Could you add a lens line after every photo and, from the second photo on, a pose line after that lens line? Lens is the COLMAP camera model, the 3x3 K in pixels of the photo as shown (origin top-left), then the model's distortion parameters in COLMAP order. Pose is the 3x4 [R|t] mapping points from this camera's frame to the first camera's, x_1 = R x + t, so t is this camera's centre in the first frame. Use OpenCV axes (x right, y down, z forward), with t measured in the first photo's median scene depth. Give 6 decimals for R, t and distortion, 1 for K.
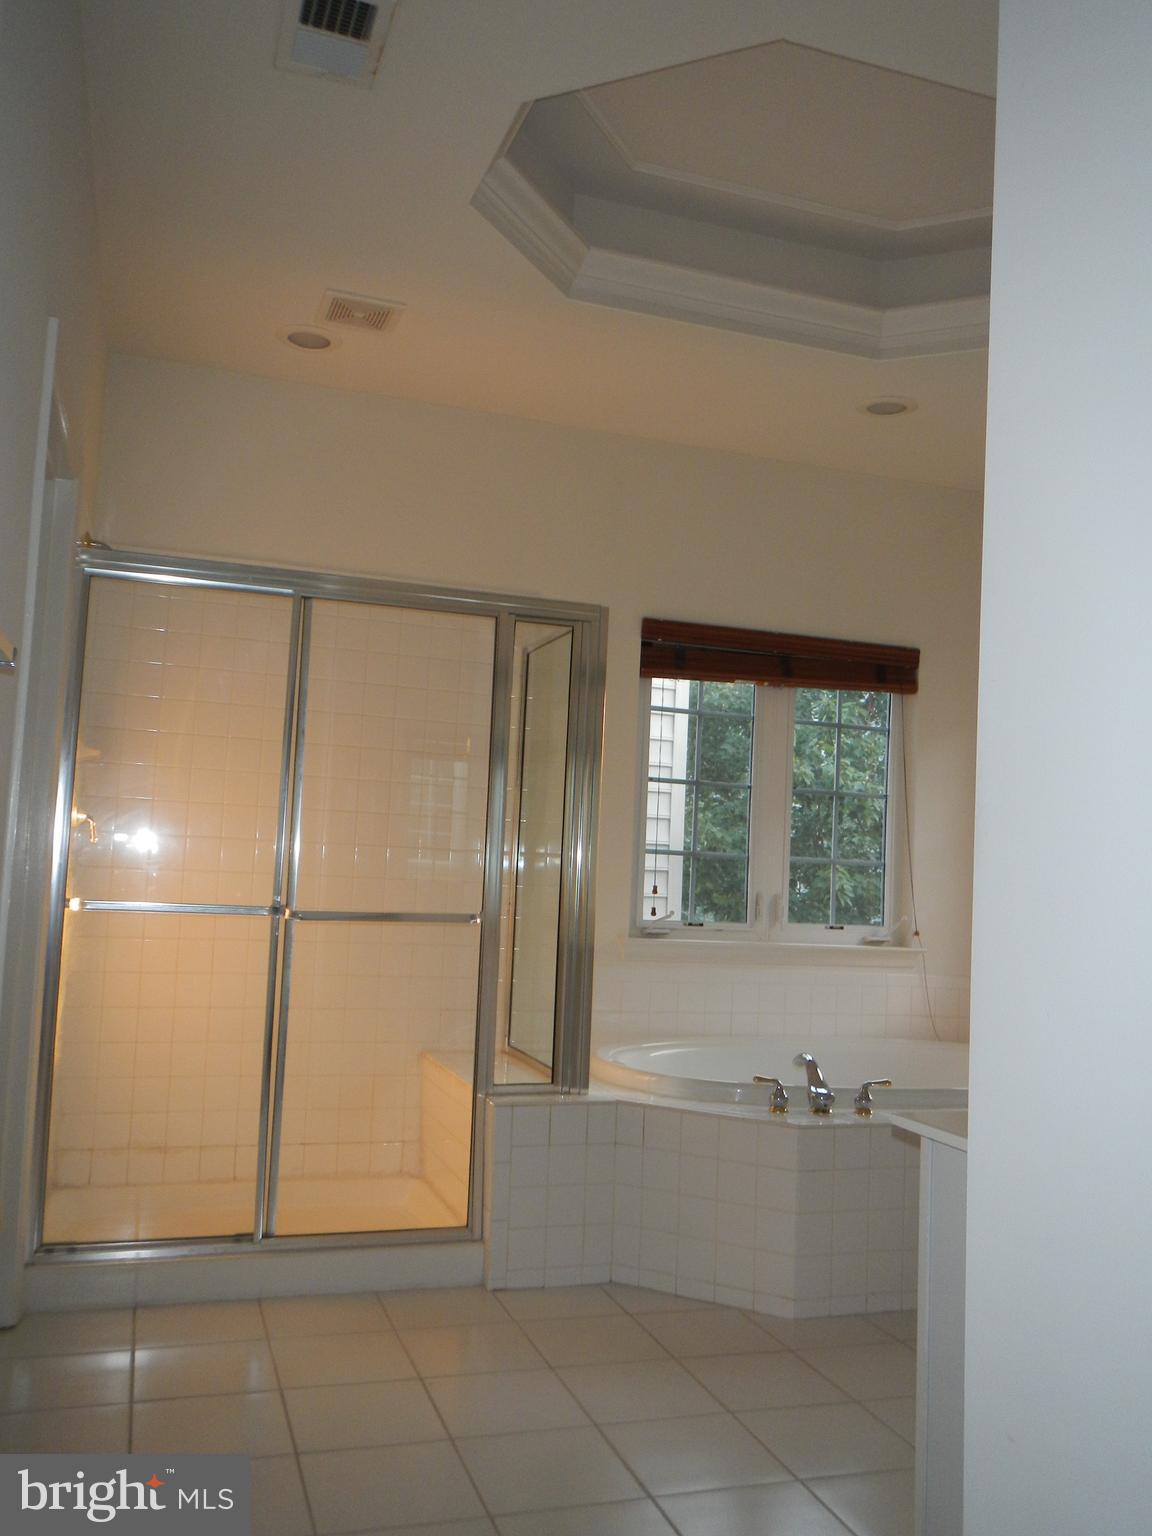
lens RADIAL K [[1305.3, 0, 583.2], [0, 1305.3, 764.6], [0, 0, 1]] dist [0.021346, 0.001791]
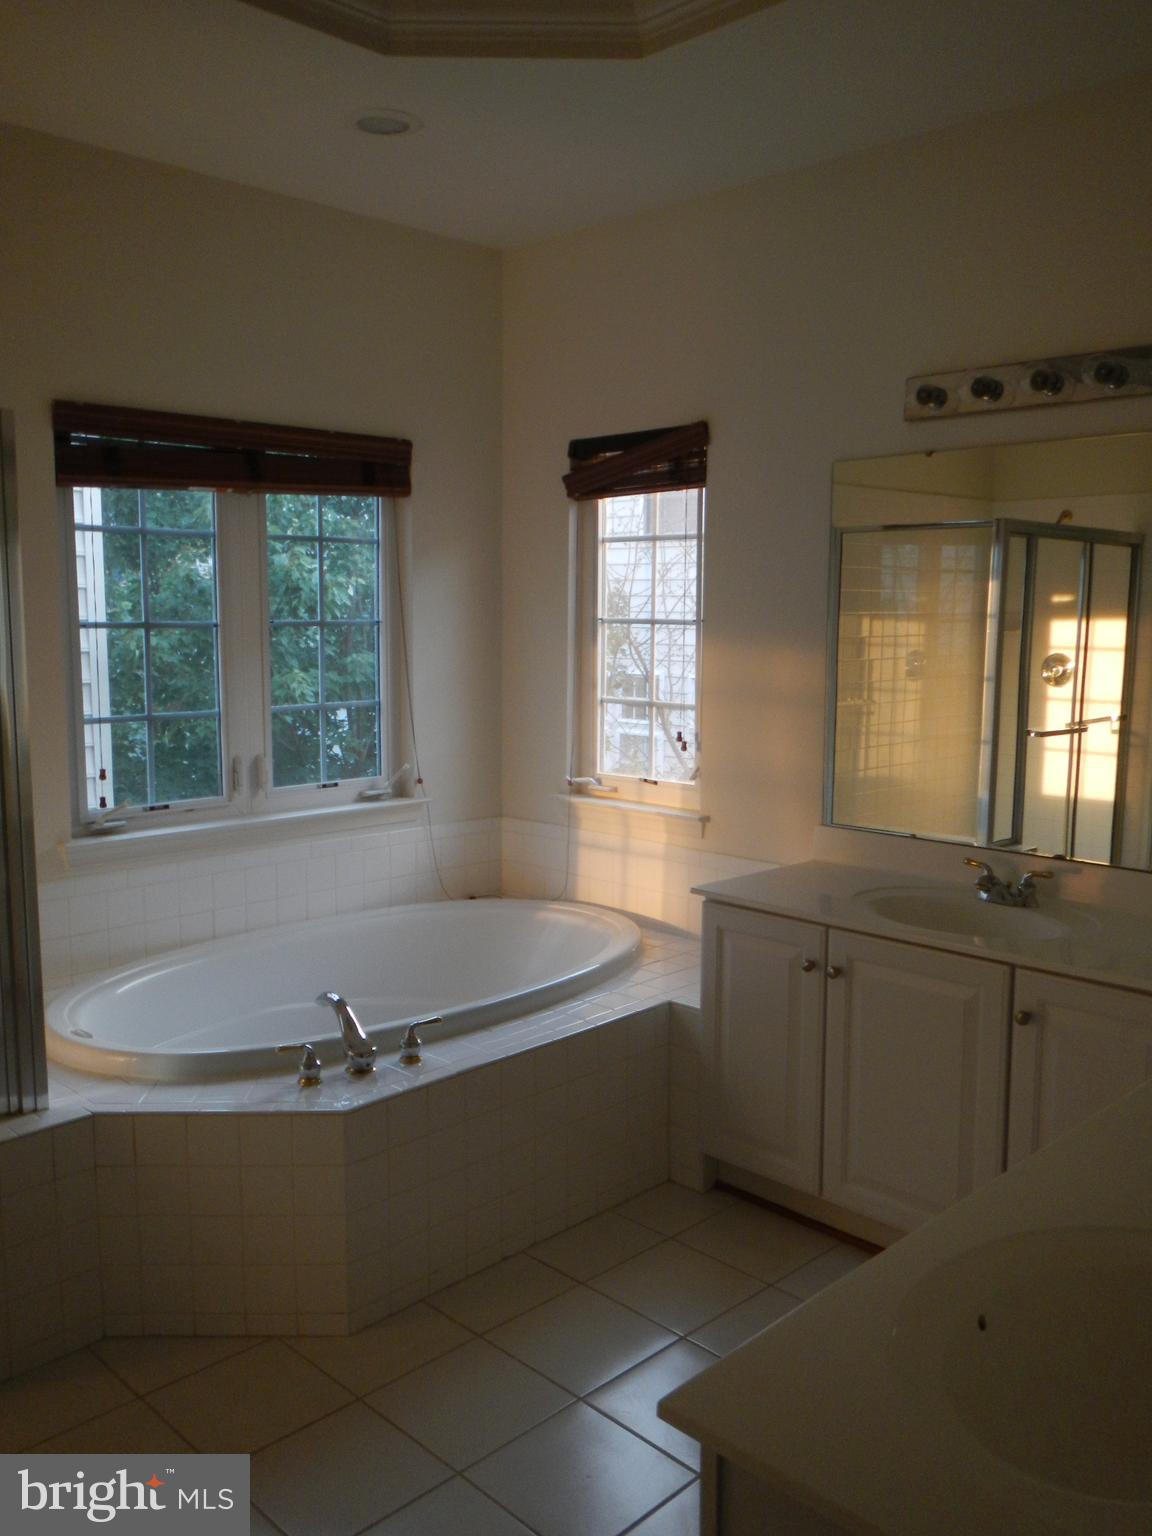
lens RADIAL K [[1305.3, 0, 562.9], [0, 1305.3, 766.9], [0, 0, 1]] dist [0.021346, 0.001791]
pose [[0.907023, -0.090492, 0.411243, -0.013903], [0.002714, 0.977871, 0.209189, -0.062269], [-0.421073, -0.188623, 0.887197, 0.197874]]
